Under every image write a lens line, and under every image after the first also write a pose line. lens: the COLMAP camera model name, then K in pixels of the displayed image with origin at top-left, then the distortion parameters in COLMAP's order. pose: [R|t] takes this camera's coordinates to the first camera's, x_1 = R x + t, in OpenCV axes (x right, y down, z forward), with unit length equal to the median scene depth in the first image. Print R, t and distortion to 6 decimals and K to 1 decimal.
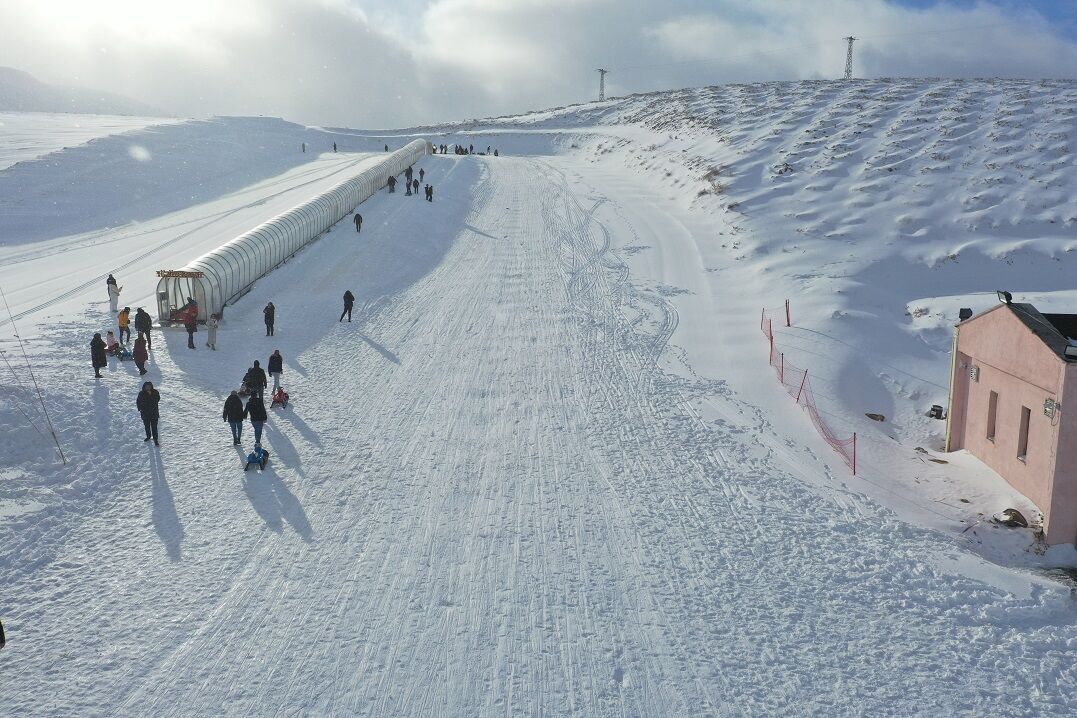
lens RADIAL K [[857.0, 0, 539.4], [0, 857.0, 359.1], [0, 0, 1]] dist [0.015559, 0.007275]
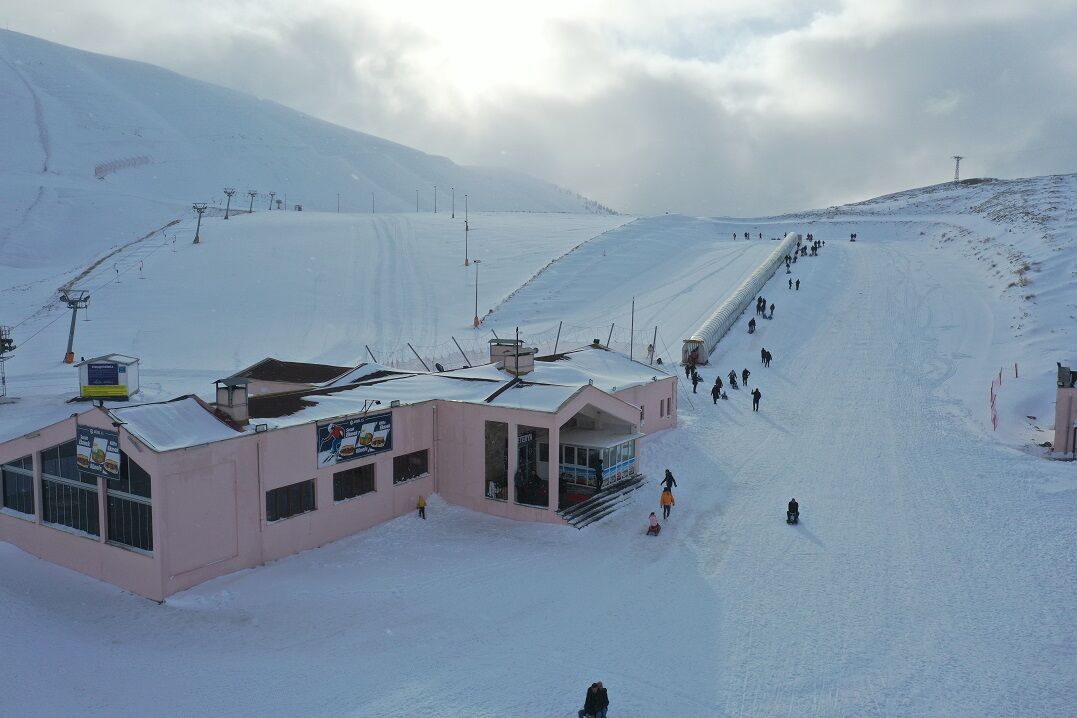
lens RADIAL K [[857.0, 0, 539.0], [0, 857.0, 362.5], [0, 0, 1]] dist [0.015559, 0.007275]
pose [[0.921900, 0.033842, -0.385946, 0.025507], [-0.055332, 0.997467, -0.044706, 0.032499], [0.383456, 0.062570, 0.921437, -0.518961]]
